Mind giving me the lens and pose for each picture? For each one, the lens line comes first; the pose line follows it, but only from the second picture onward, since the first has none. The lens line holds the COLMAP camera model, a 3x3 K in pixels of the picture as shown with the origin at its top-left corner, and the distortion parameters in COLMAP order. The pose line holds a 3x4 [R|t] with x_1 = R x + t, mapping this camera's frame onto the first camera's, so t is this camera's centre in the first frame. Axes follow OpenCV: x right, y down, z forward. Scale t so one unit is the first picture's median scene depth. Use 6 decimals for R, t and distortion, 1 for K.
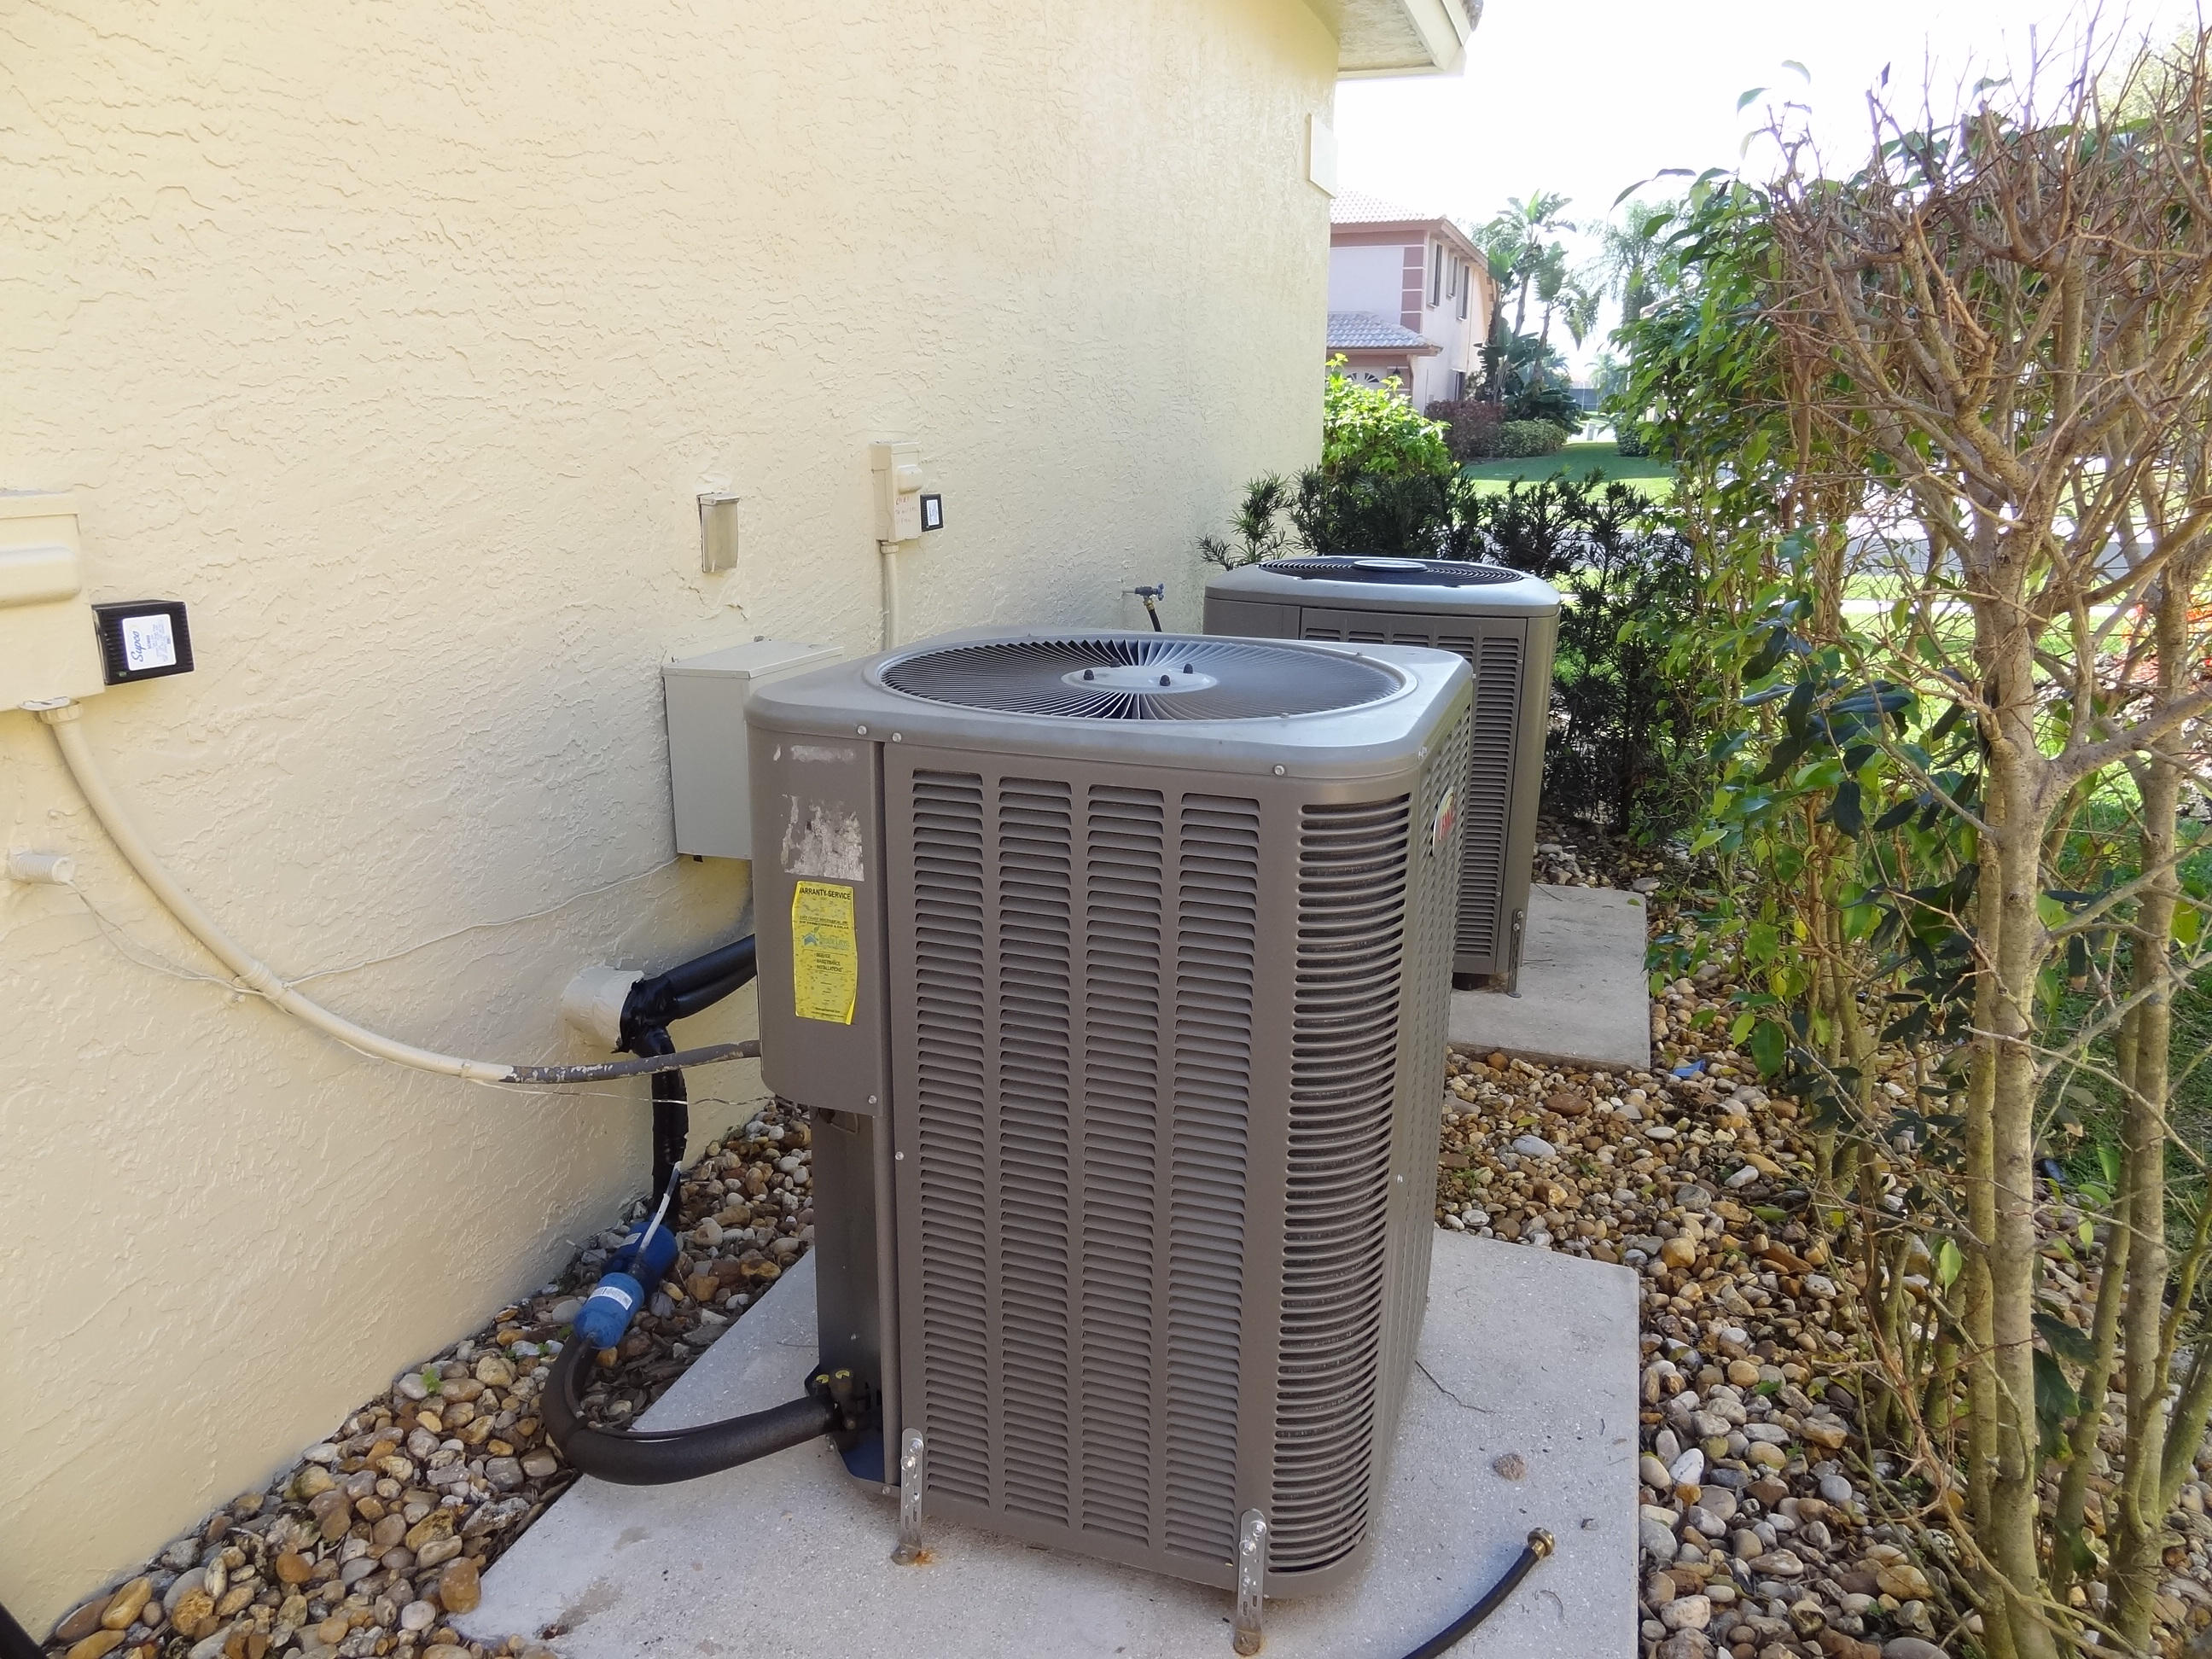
lens RADIAL K [[1533.1, 0, 1105.6], [0, 1533.1, 833.2], [0, 0, 1]] dist [-0.004395, 0.003463]
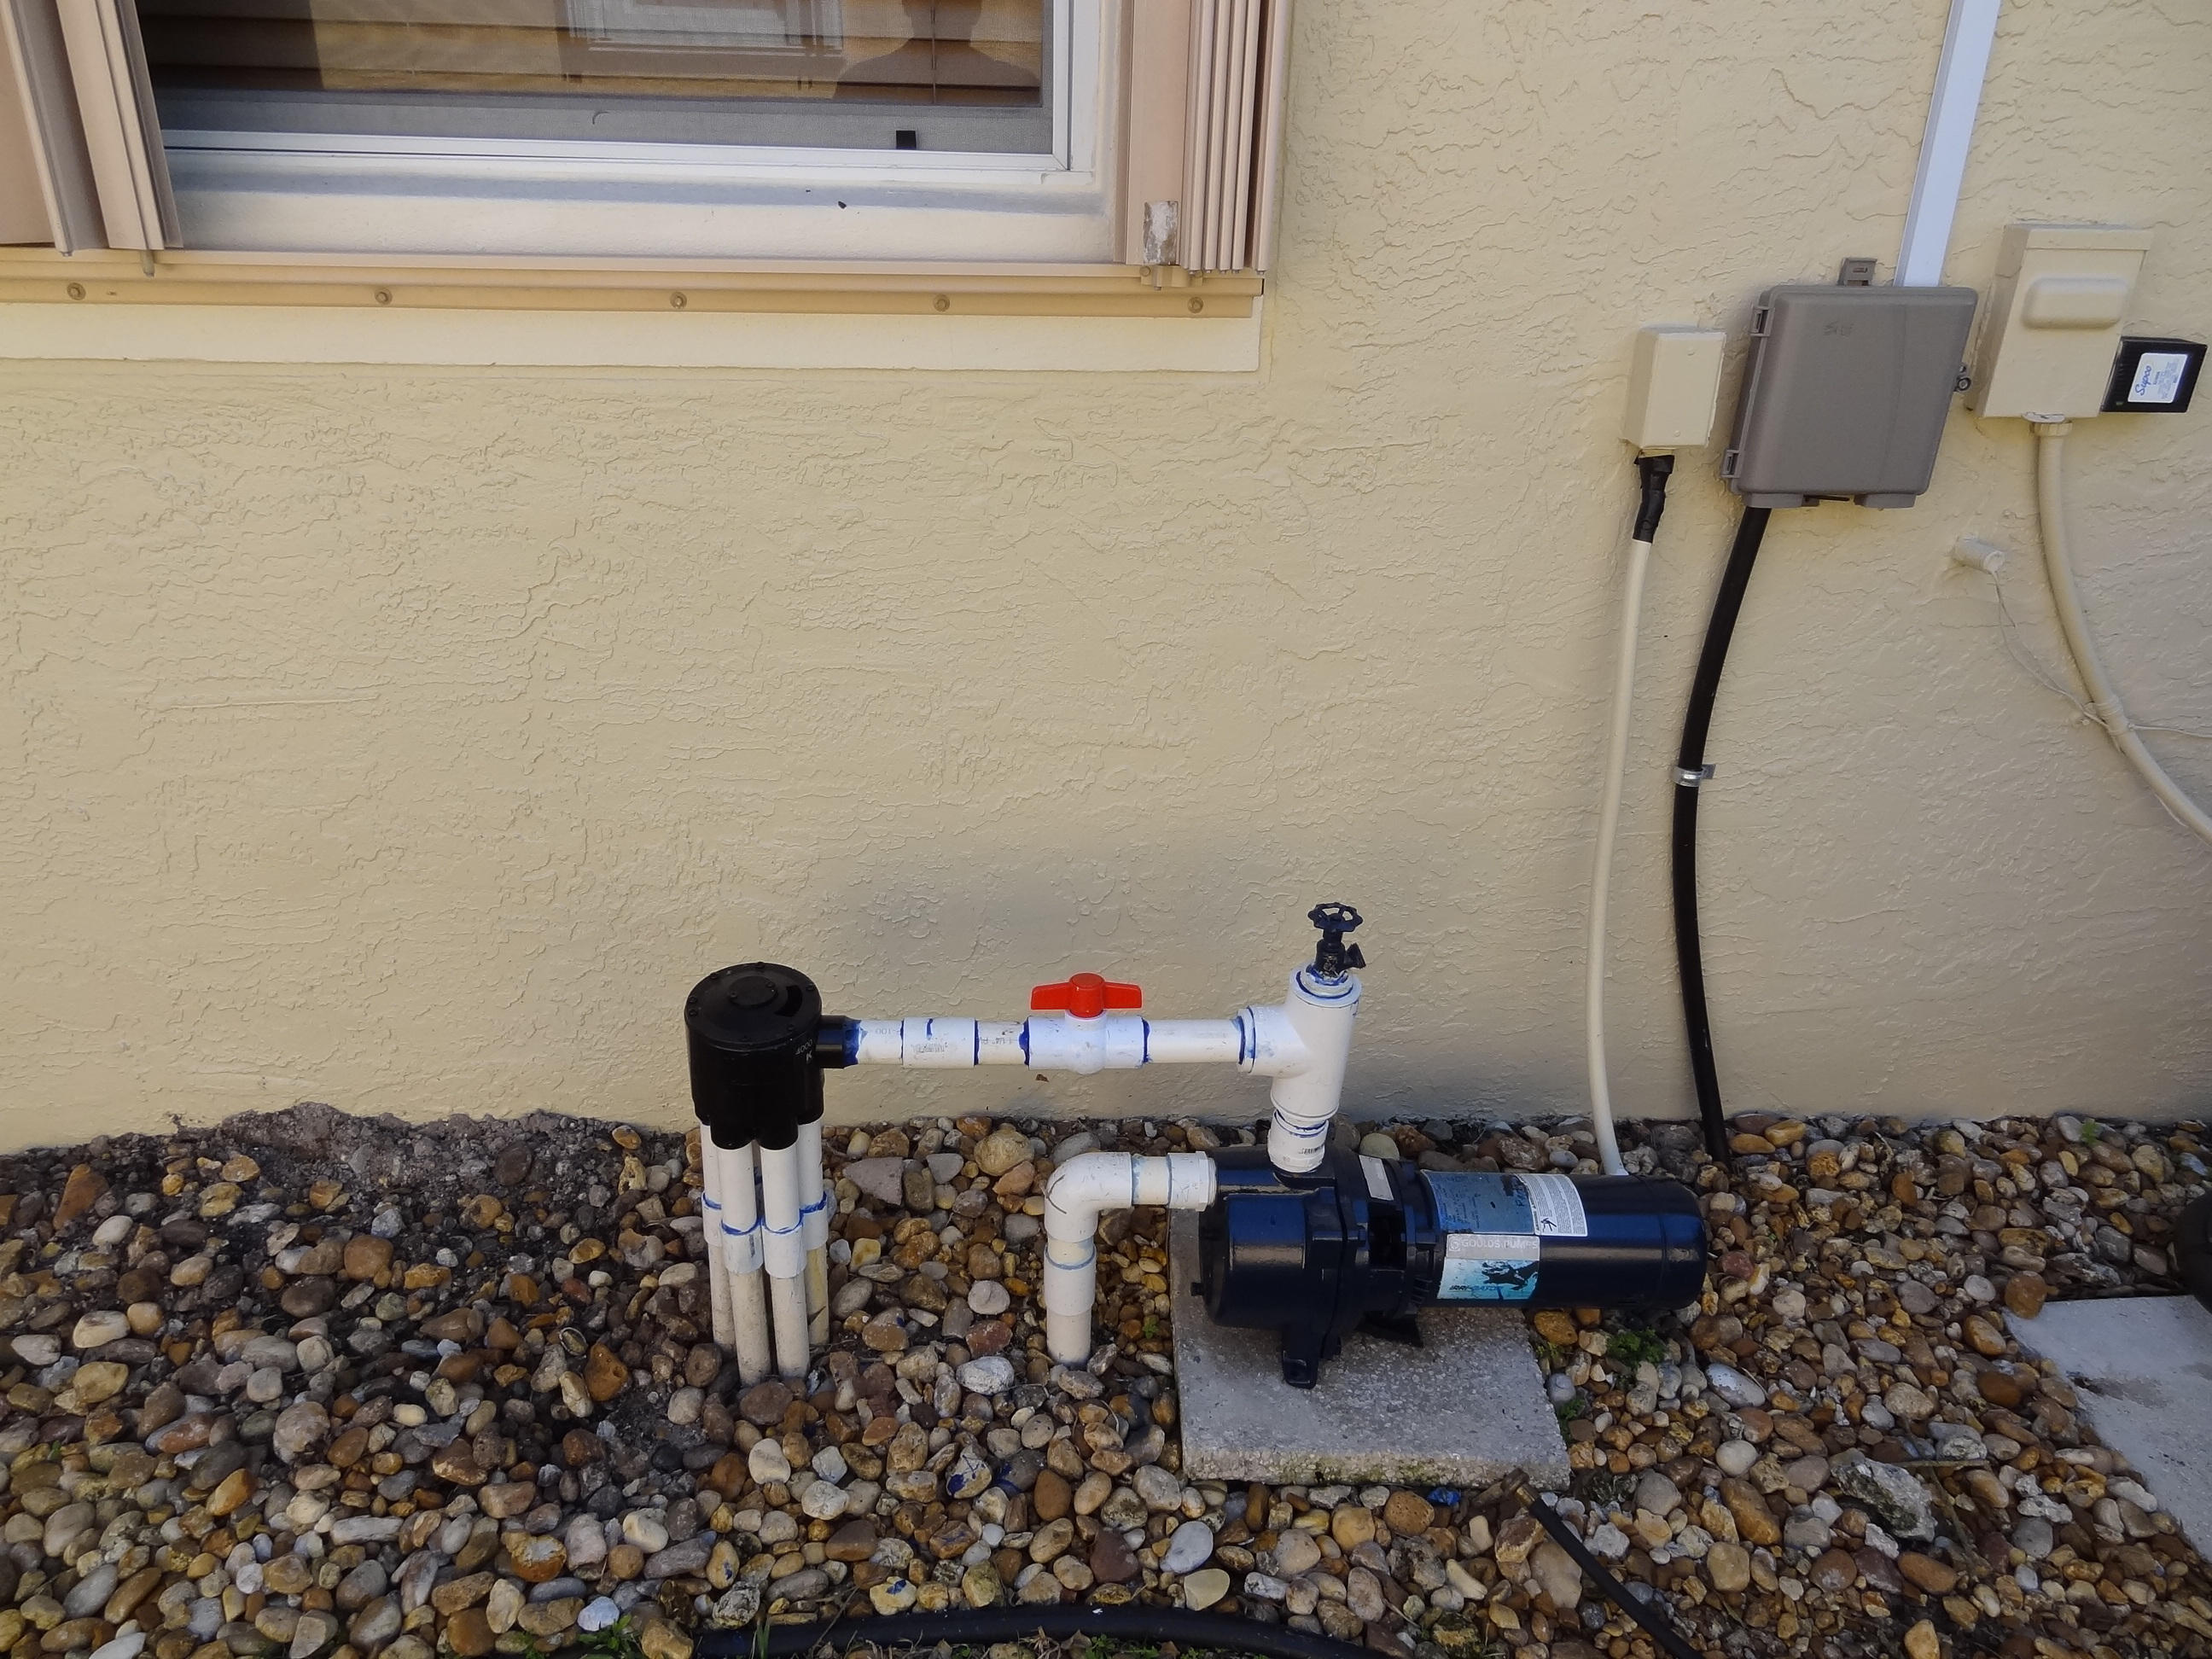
lens RADIAL K [[1533.1, 0, 1099.8], [0, 1533.1, 826.4], [0, 0, 1]] dist [-0.004395, 0.003463]
pose [[0.398219, 0.393283, -0.828704, 0.084674], [-0.259091, 0.914864, 0.309670, 0.020381], [0.879939, 0.091394, 0.466212, -0.113040]]
